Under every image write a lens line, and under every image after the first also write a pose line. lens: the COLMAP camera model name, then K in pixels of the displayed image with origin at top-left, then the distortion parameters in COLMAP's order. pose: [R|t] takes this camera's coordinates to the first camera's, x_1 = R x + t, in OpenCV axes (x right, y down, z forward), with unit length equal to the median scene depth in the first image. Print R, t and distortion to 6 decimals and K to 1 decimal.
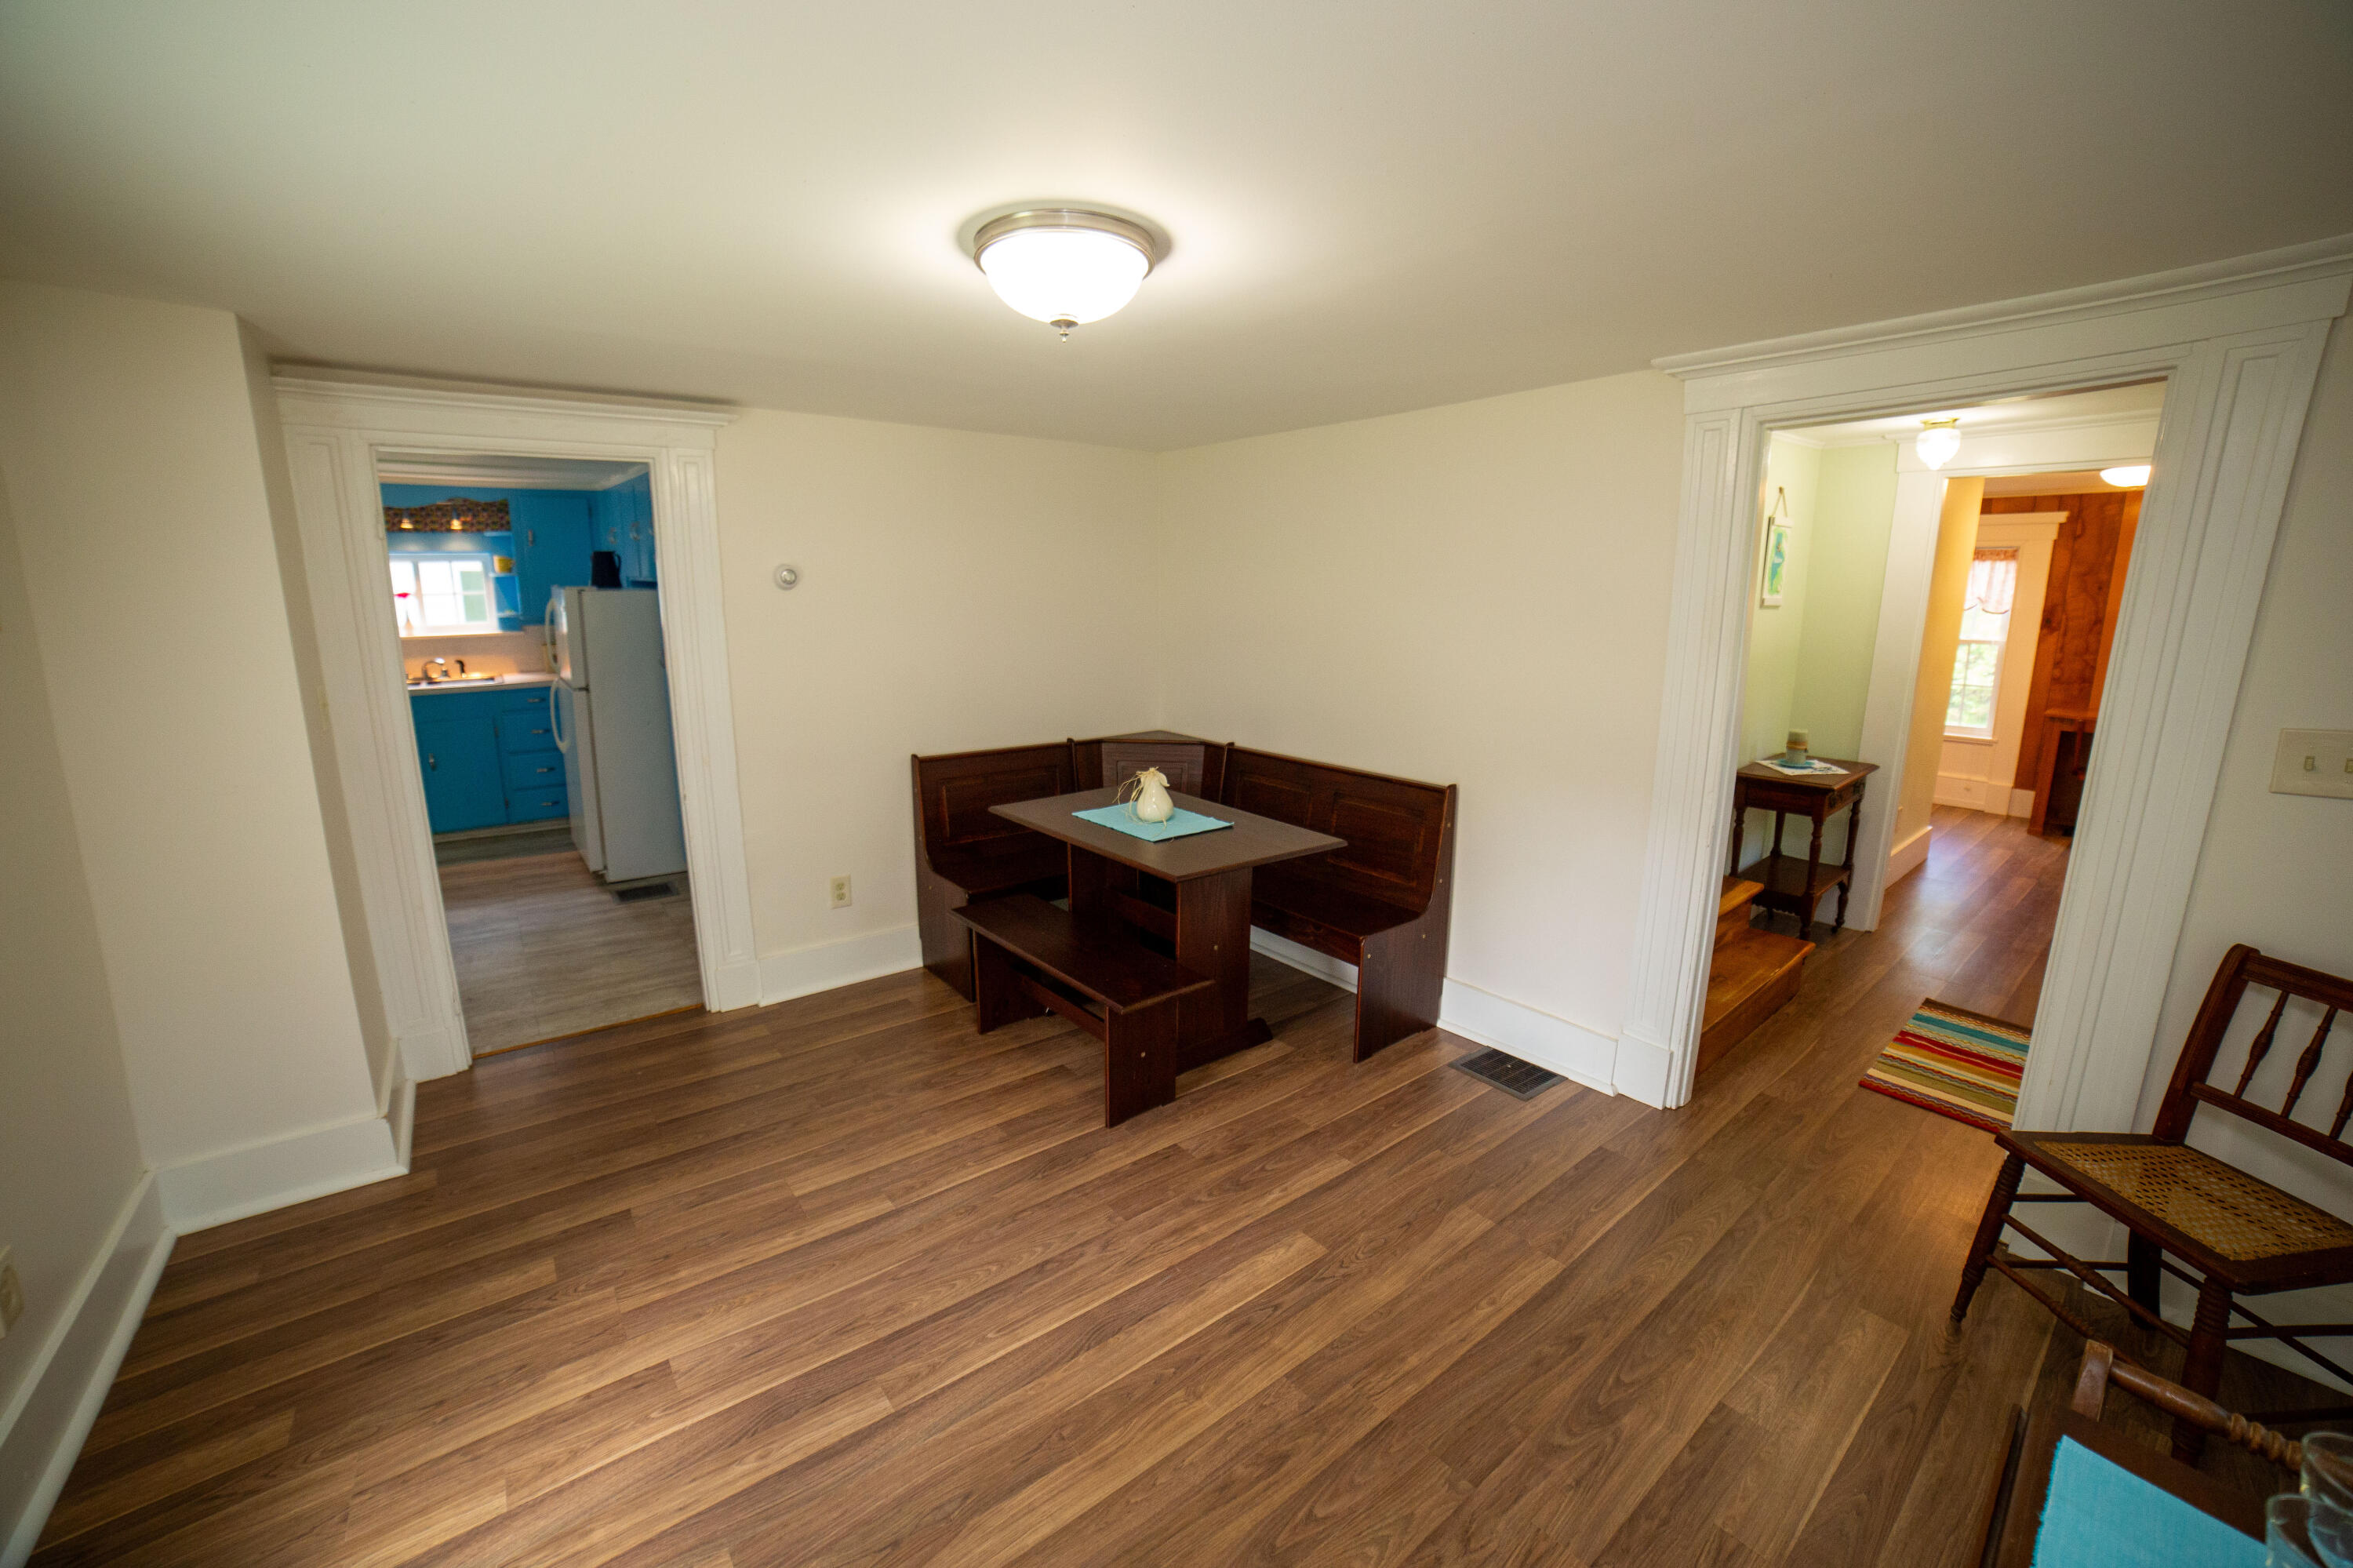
lens RADIAL K [[890.3, 0, 1176.5], [0, 890.3, 784.0], [0, 0, 1]] dist [-0.097103, 0.025793]
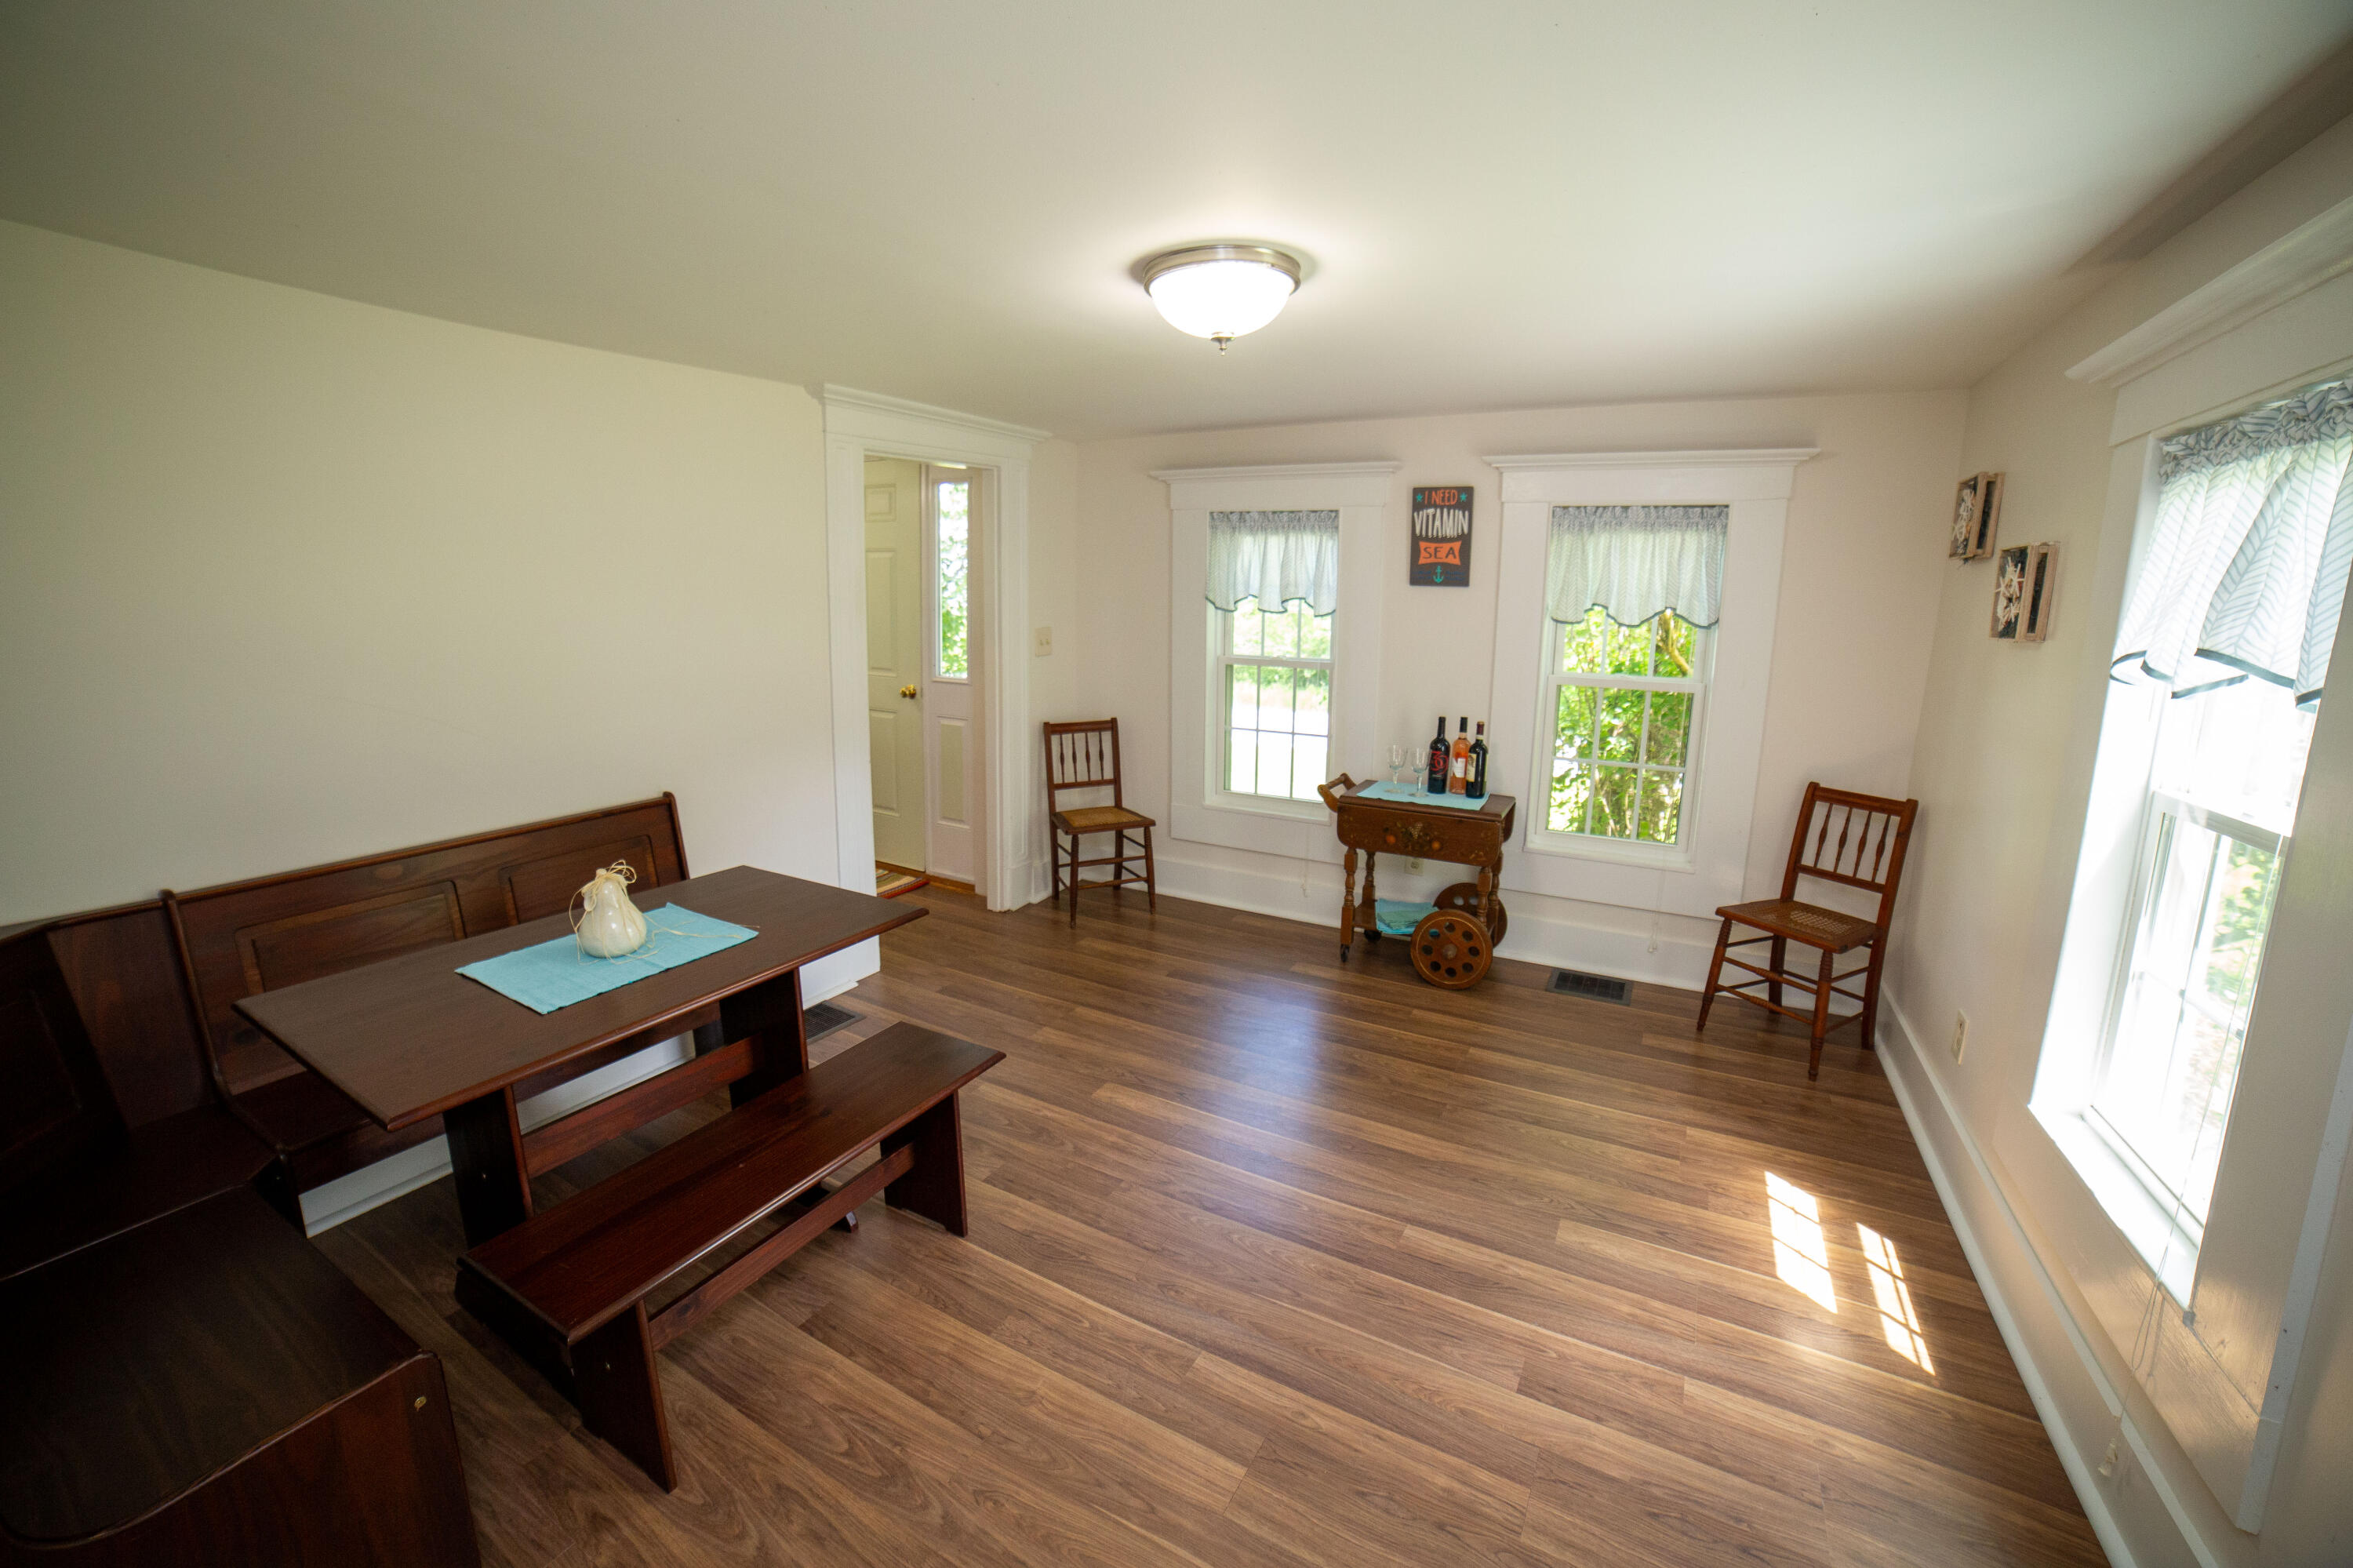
lens RADIAL K [[943.9, 0, 1169.0], [0, 943.9, 768.2], [0, 0, 1]] dist [-0.101915, 0.032276]
pose [[-0.353987, -0.183014, 0.917169, -1.058149], [0.172366, 0.951102, 0.256311, -0.244897], [-0.919230, 0.248820, -0.305132, 1.249155]]
